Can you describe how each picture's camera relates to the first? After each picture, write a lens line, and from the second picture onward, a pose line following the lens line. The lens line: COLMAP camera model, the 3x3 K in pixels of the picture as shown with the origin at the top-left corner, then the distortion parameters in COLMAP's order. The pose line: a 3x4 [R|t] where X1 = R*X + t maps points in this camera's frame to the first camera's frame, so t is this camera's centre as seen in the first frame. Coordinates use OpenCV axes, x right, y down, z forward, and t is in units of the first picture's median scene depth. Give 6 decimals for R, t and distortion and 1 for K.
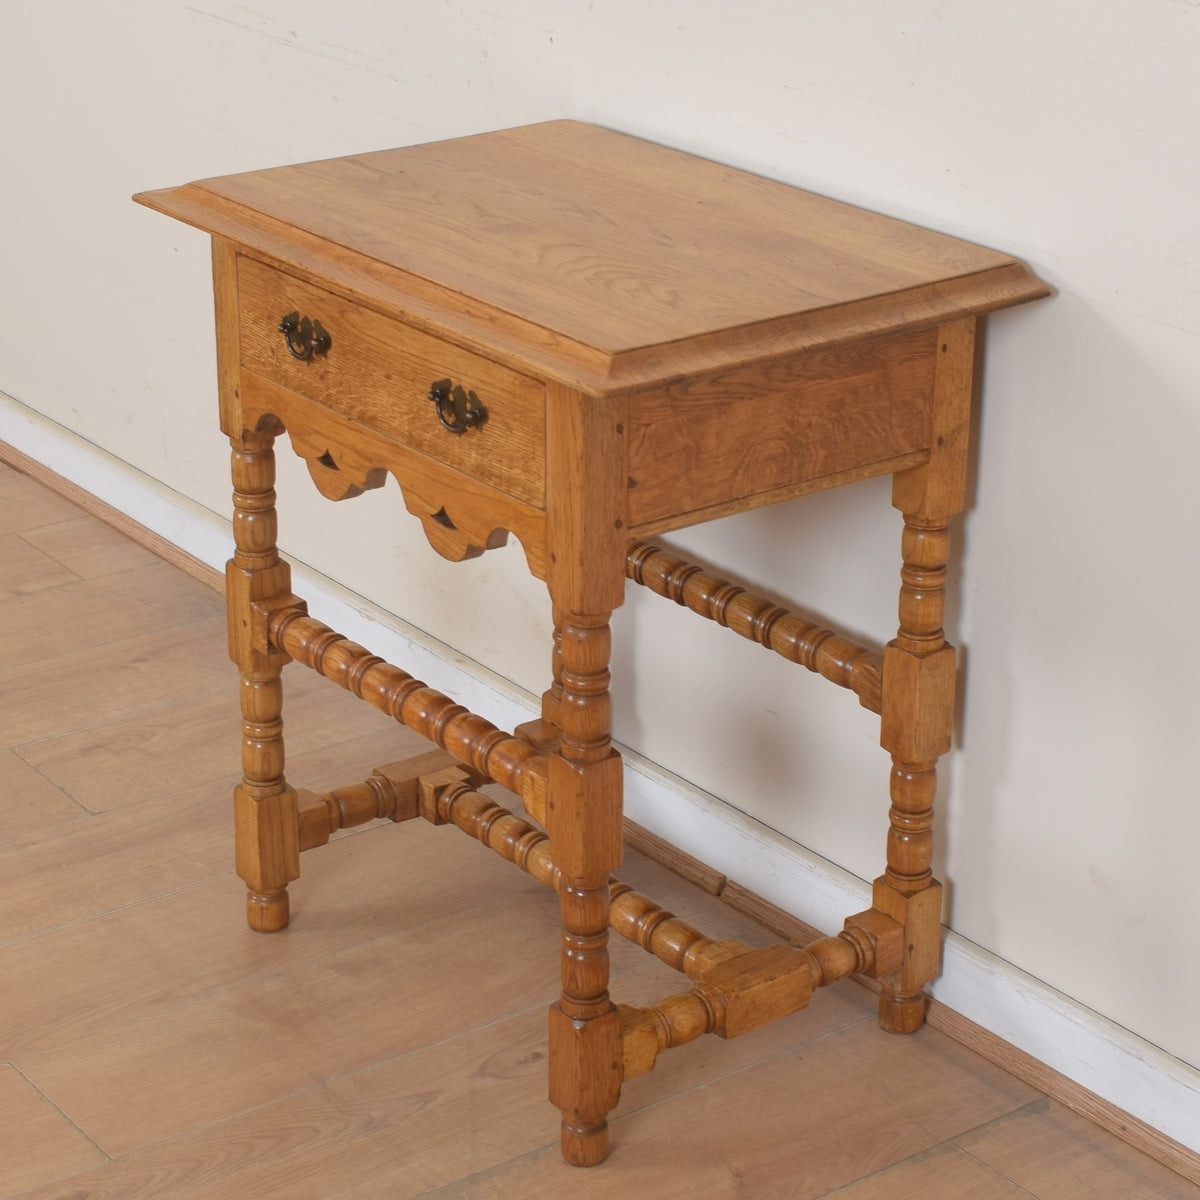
lens RADIAL K [[2941.1, 0, 600.0], [0, 2941.1, 600.0], [0, 0, 1]] dist [-0.066711, 0.101378]
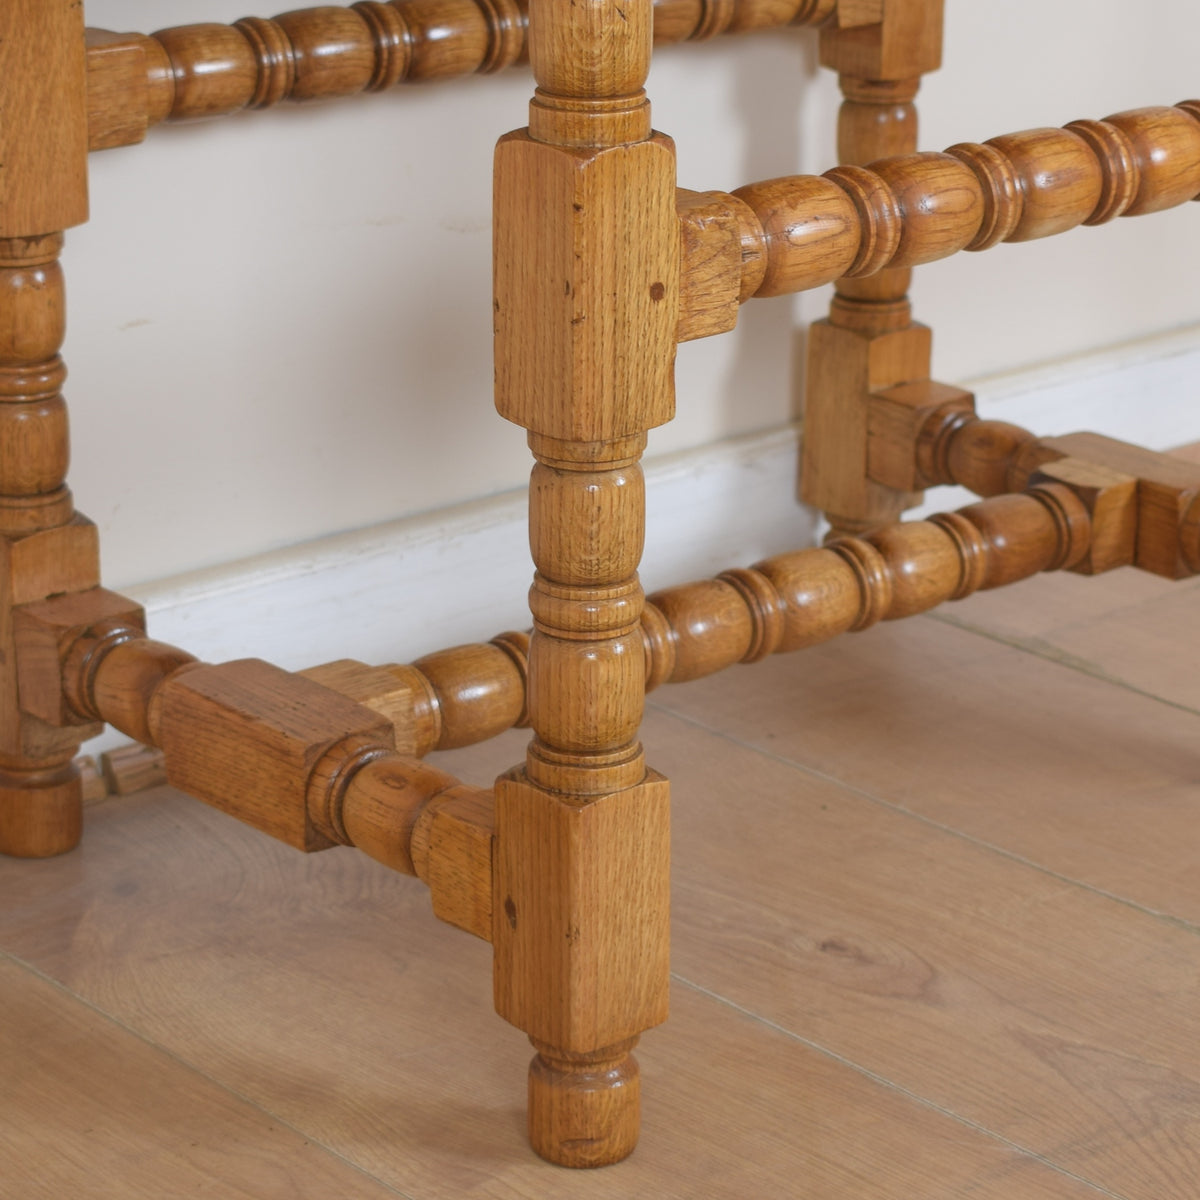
lens RADIAL K [[3791.1, 0, 602.5], [0, 3791.1, 456.4], [0, 0, 1]] dist [-0.052050, 0.088931]
pose [[-0.069987, -0.305443, 0.949635, -0.625076], [0.371354, 0.875570, 0.308989, -0.133155], [-0.925850, 0.374276, 0.052149, 1.074526]]
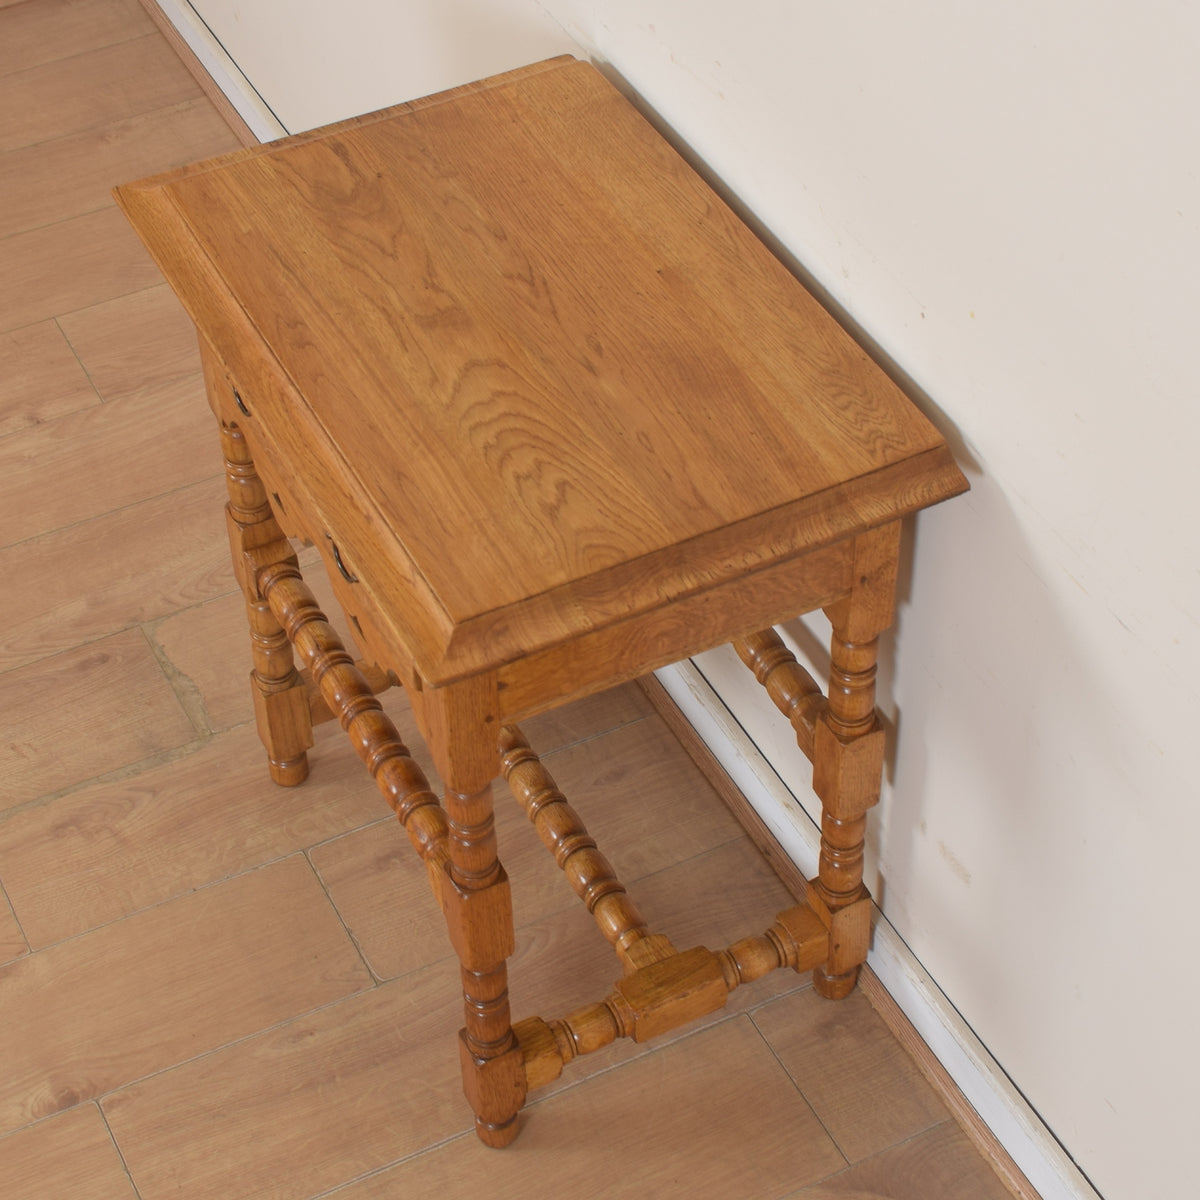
lens RADIAL K [[2613.6, 0, 594.8], [0, 2613.6, 552.6], [0, 0, 1]] dist [-0.082001, 0.133452]
pose [[0.983413, 0.101322, -0.150443, 0.154606], [-0.041006, 0.932148, 0.359748, -0.364369], [0.176686, -0.347612, 0.920841, 0.182010]]
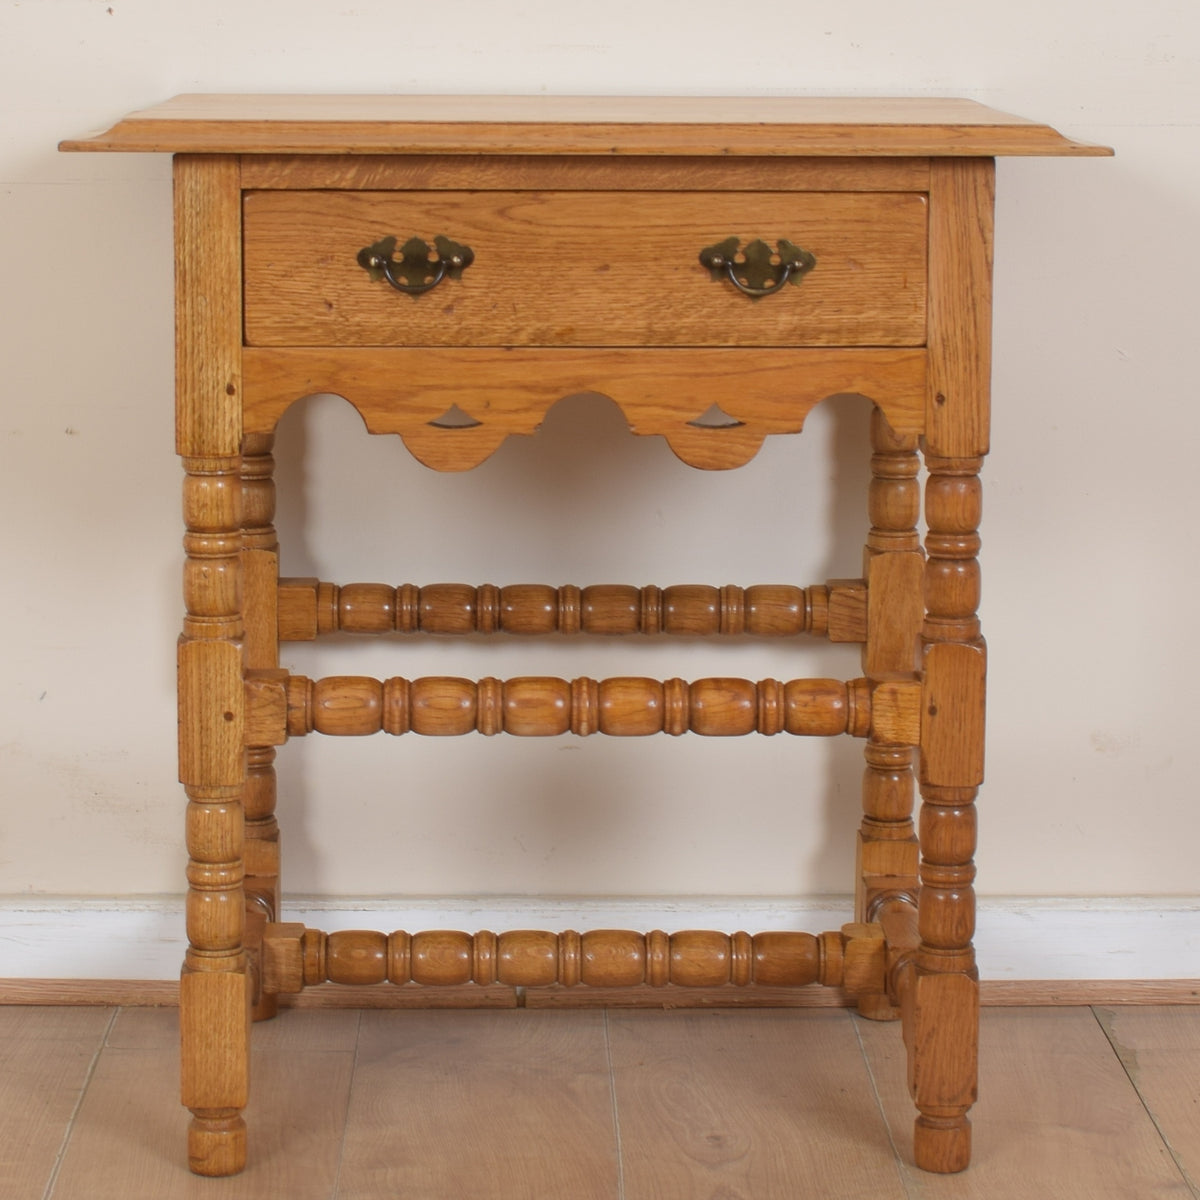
lens RADIAL K [[3568.9, 0, 574.2], [0, 3568.9, 441.7], [0, 0, 1]] dist [-0.002036, -0.394522]
pose [[0.584621, -0.112648, 0.803448, -0.846077], [0.307869, 0.947044, -0.091237, 0.055269], [-0.750623, 0.300696, 0.588343, 0.423590]]
